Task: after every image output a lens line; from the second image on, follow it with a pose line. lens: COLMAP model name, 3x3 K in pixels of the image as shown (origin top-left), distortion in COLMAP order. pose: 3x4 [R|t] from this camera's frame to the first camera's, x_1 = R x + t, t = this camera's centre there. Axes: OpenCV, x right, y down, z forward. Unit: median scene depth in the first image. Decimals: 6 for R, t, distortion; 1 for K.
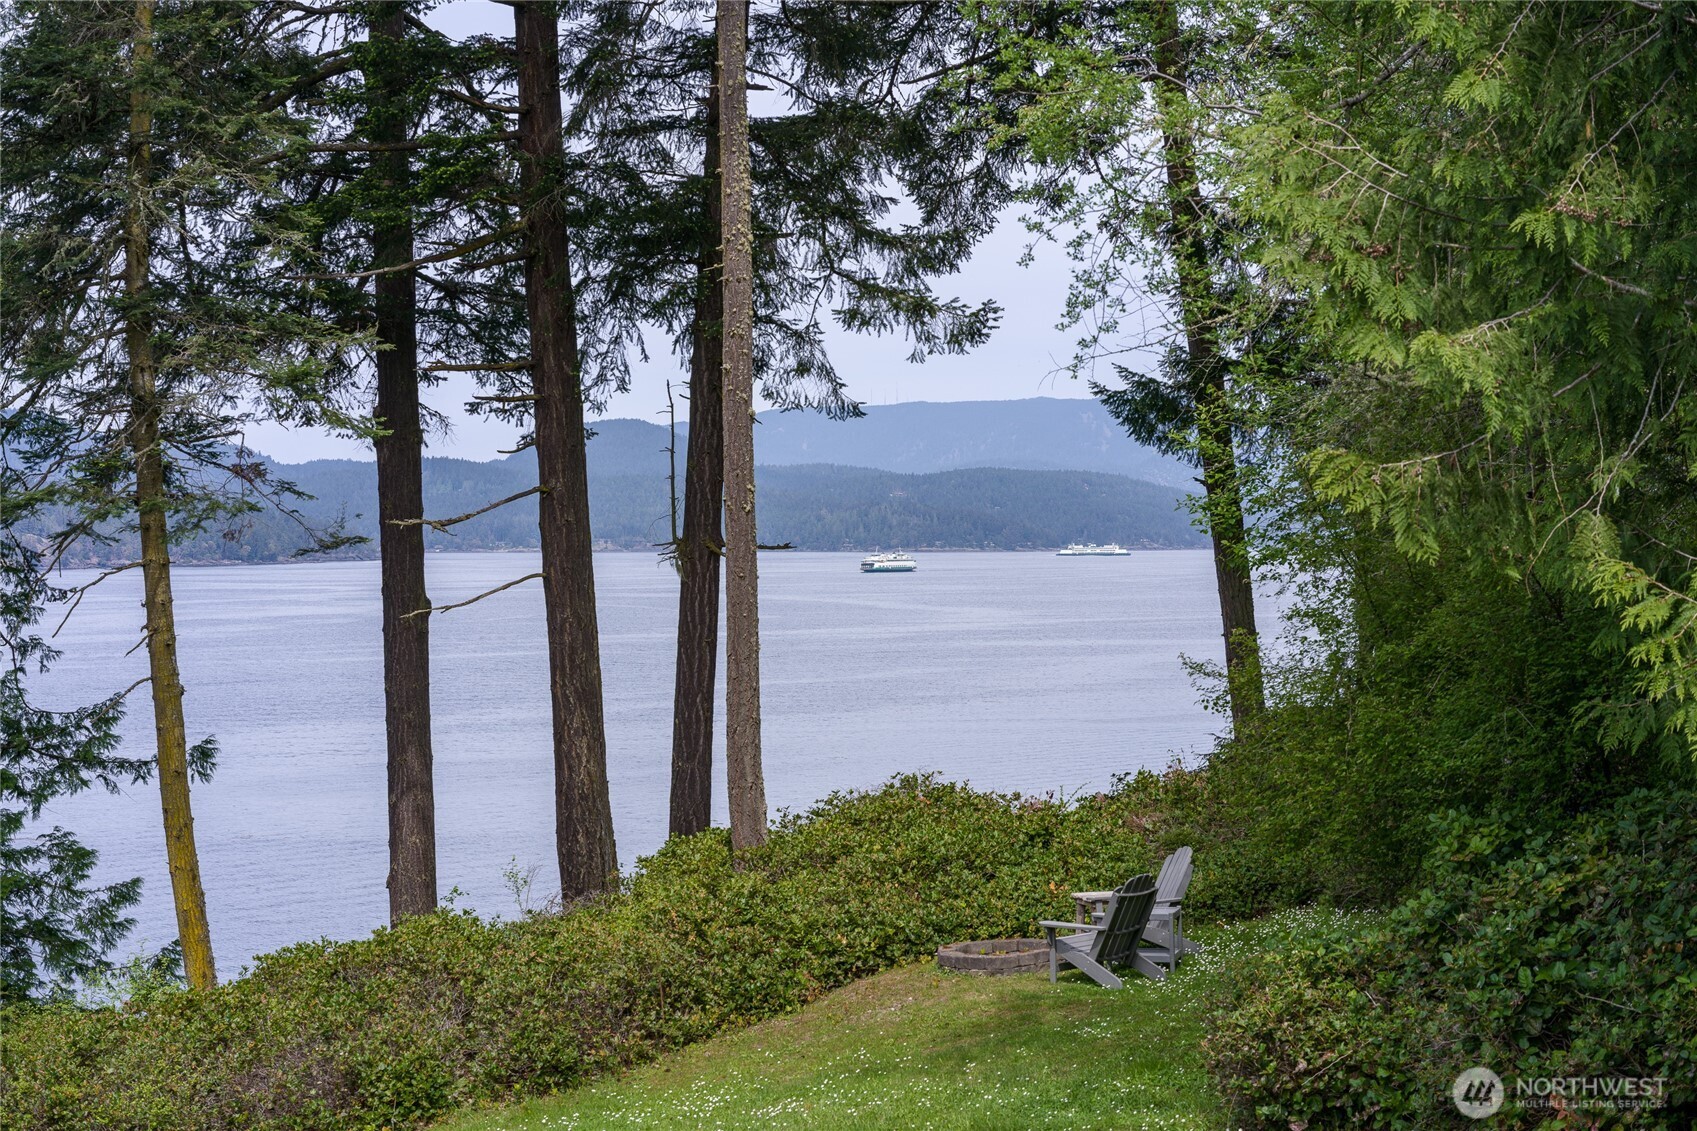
lens RADIAL K [[2985.6, 0, 846.5], [0, 2985.6, 569.6], [0, 0, 1]] dist [-0.022534, 0.000000]
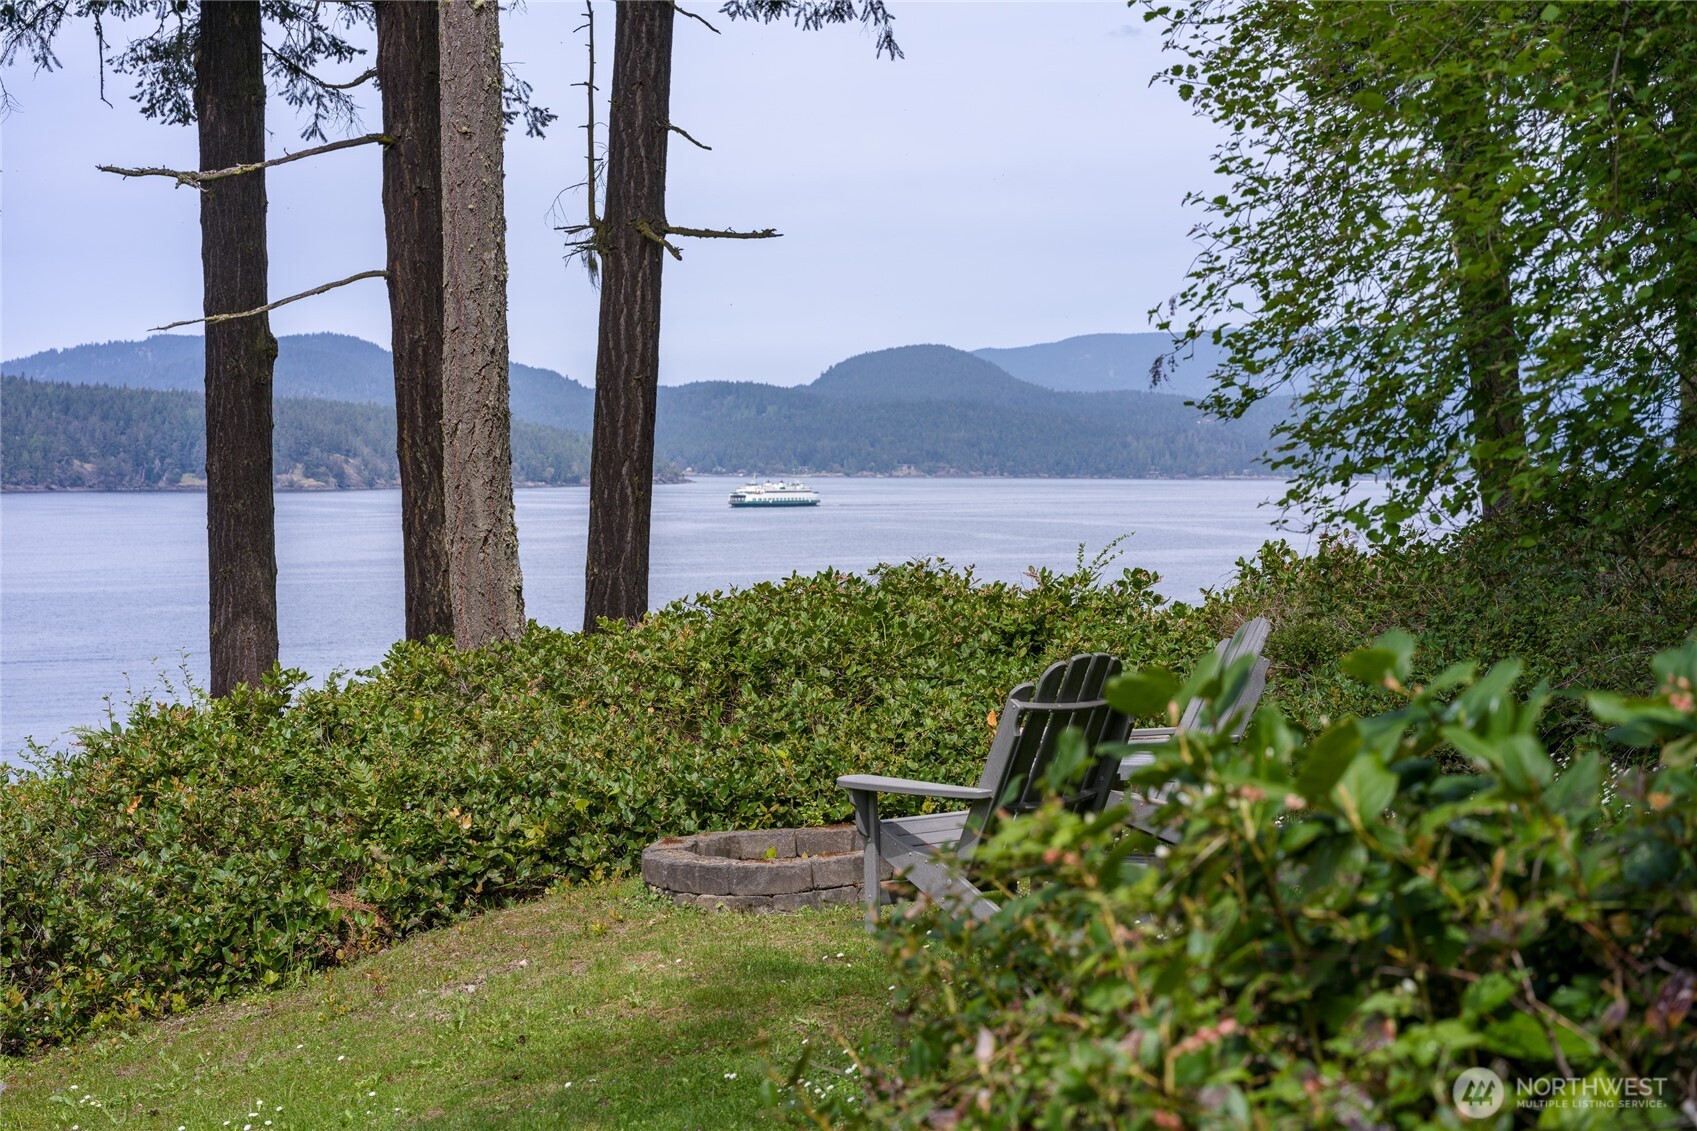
lens RADIAL K [[2985.6, 0, 852.8], [0, 2985.6, 560.5], [0, 0, 1]] dist [-0.022534, 0.000000]
pose [[0.994869, 0.010234, -0.100648, 0.098349], [-0.008147, 0.999744, 0.021125, 0.075472], [0.100839, -0.020197, 0.994698, 0.566006]]
